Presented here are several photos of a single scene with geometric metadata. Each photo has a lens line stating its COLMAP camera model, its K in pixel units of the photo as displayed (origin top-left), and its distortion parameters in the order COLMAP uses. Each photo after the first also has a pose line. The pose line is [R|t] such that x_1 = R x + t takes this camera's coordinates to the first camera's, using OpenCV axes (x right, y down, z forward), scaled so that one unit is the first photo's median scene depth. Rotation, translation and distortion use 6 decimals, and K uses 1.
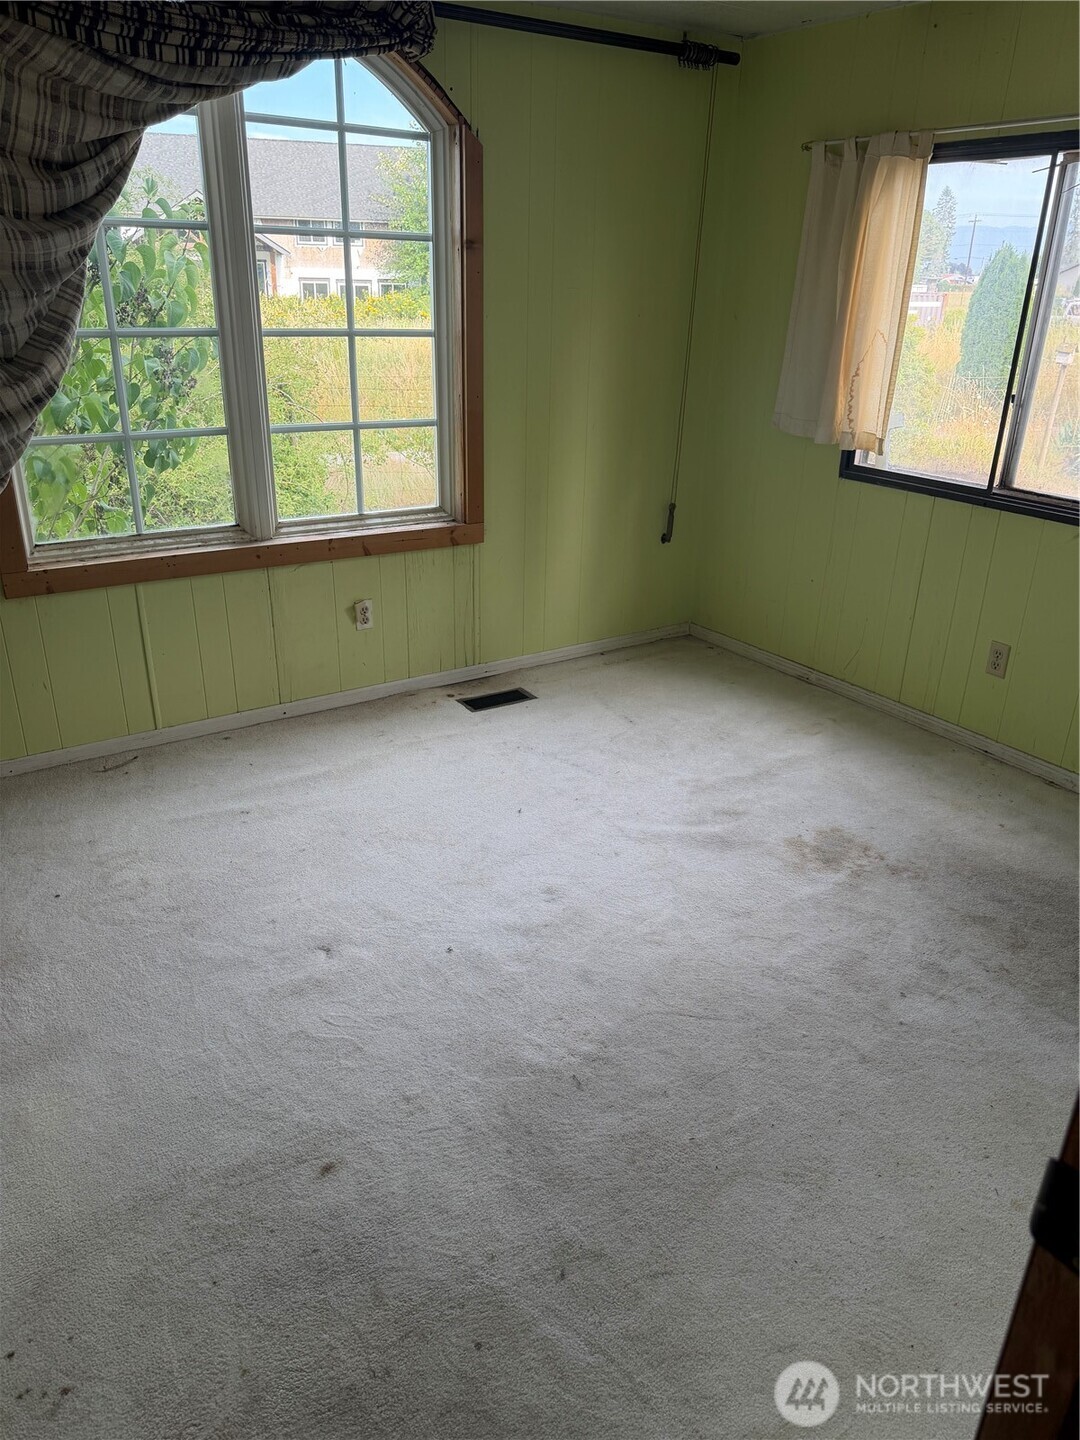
lens RADIAL K [[1005.2, 0, 540.0], [0, 1005.2, 720.0], [0, 0, 1]] dist [0.086716, -0.075311]
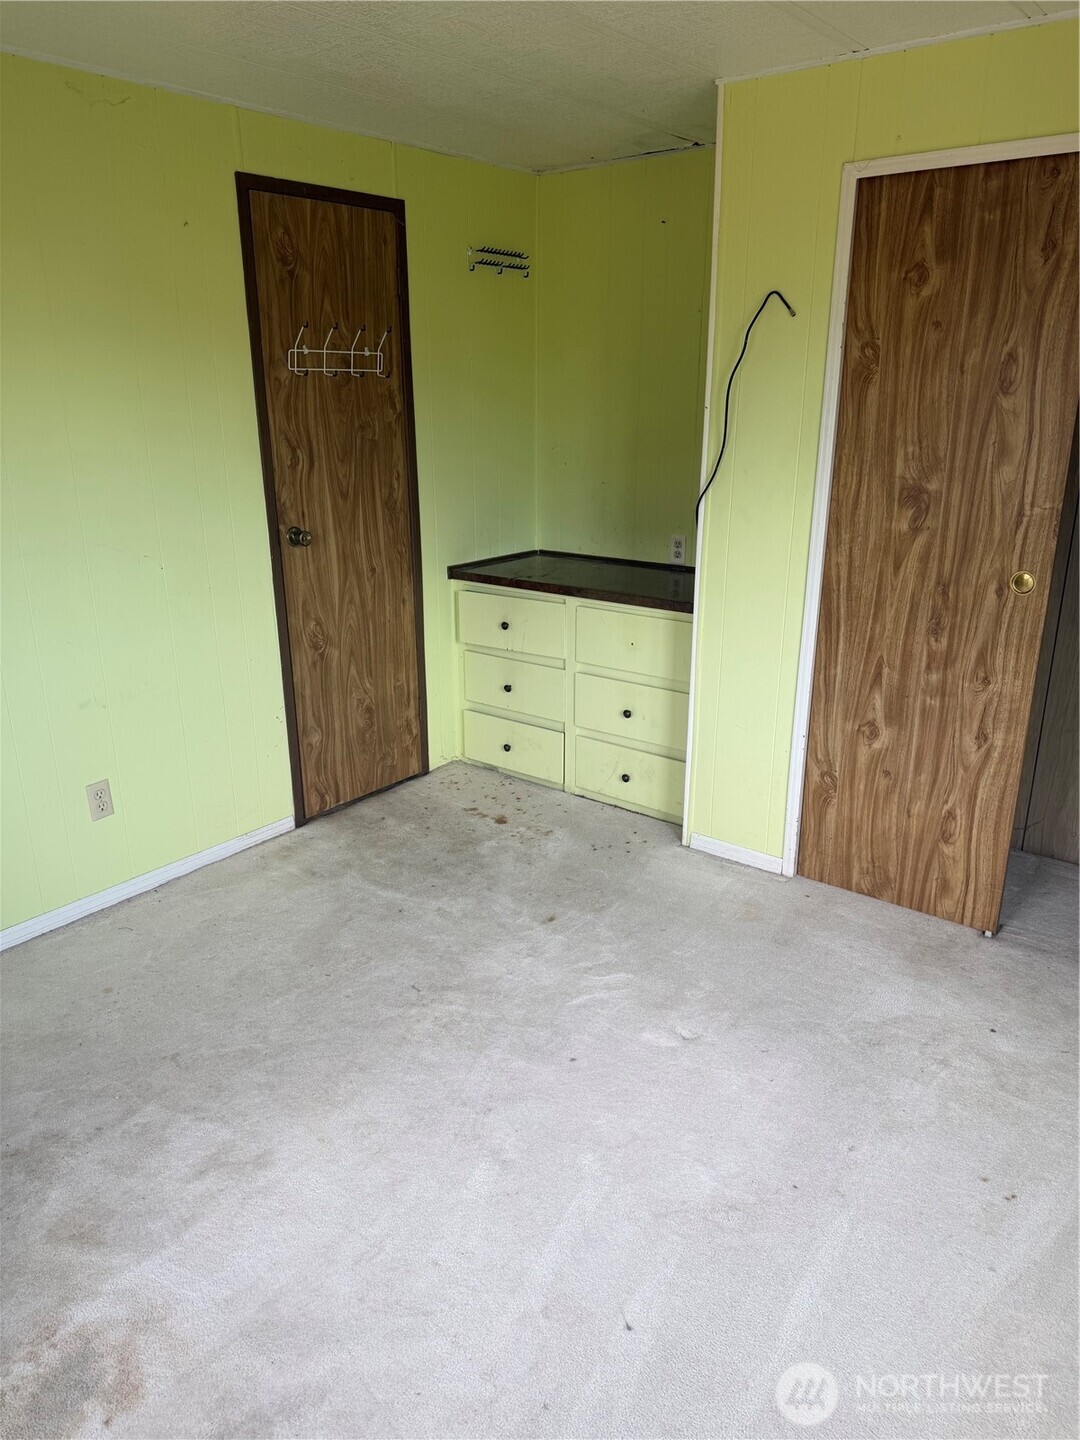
lens RADIAL K [[1008.2, 0, 533.8], [0, 1008.2, 717.1], [0, 0, 1]] dist [0.060291, -0.091490]
pose [[-0.950403, 0.086827, -0.298657, 0.183139], [-0.129035, 0.763630, 0.632629, -0.555966], [0.282993, 0.639789, -0.714552, 1.281819]]
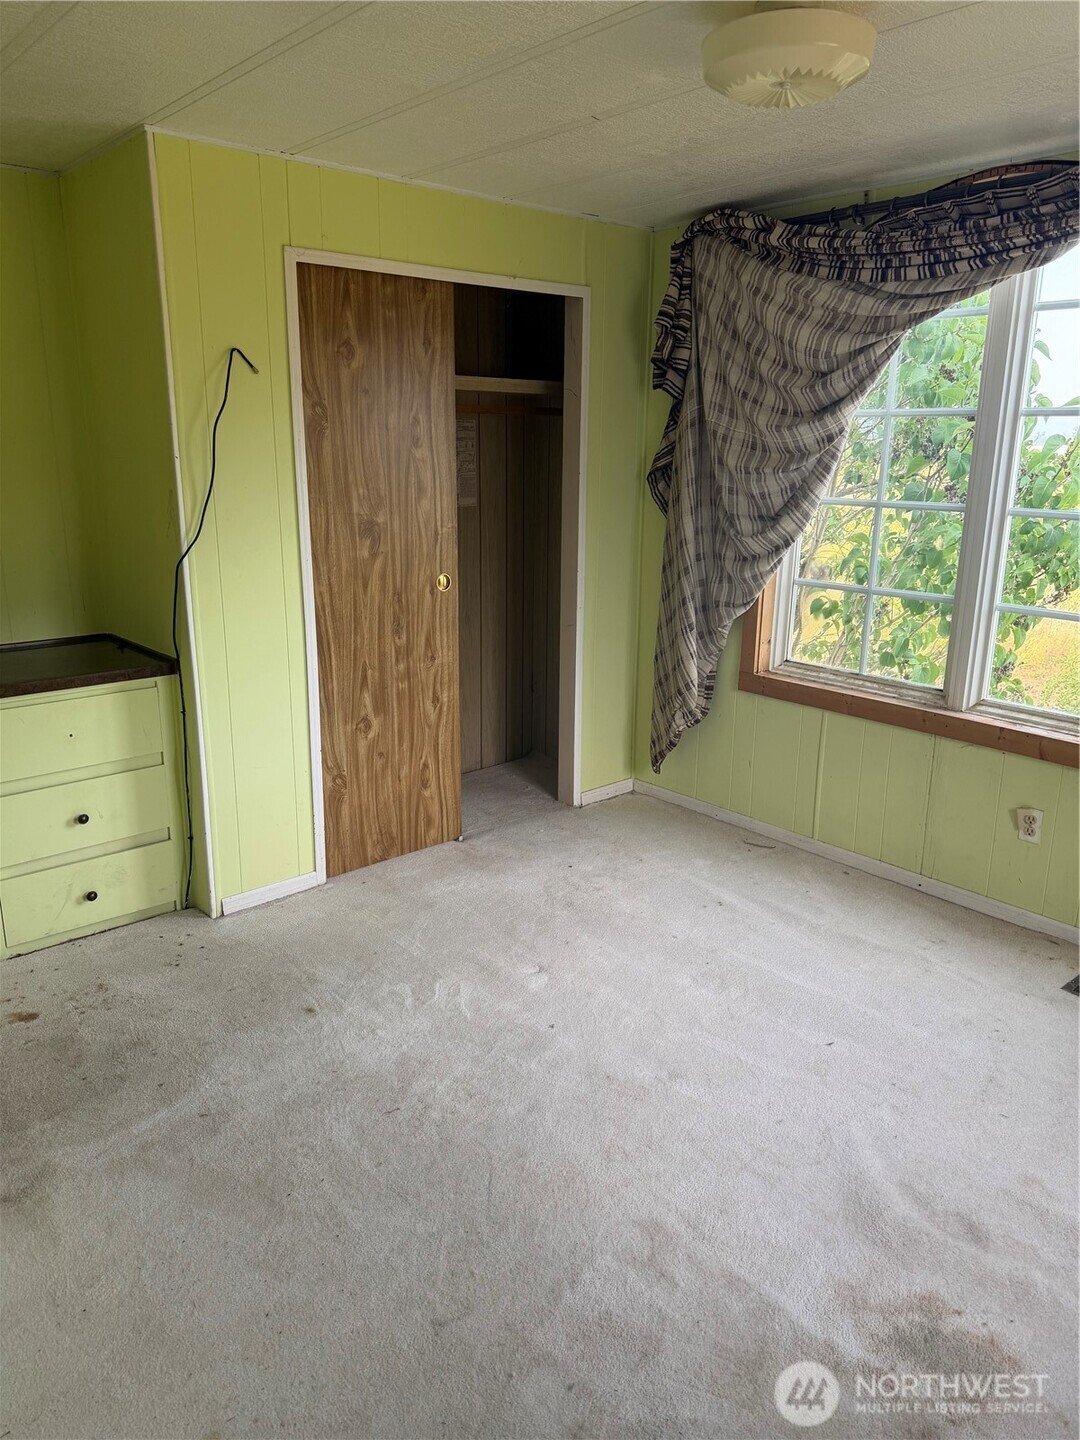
lens RADIAL K [[1008.2, 0, 533.8], [0, 1008.2, 717.1], [0, 0, 1]] dist [0.060291, -0.091490]
pose [[0.142207, 0.249184, -0.957959, 0.769578], [-0.396710, 0.901015, 0.175481, -0.231813], [0.906862, 0.355078, 0.226984, 0.530326]]
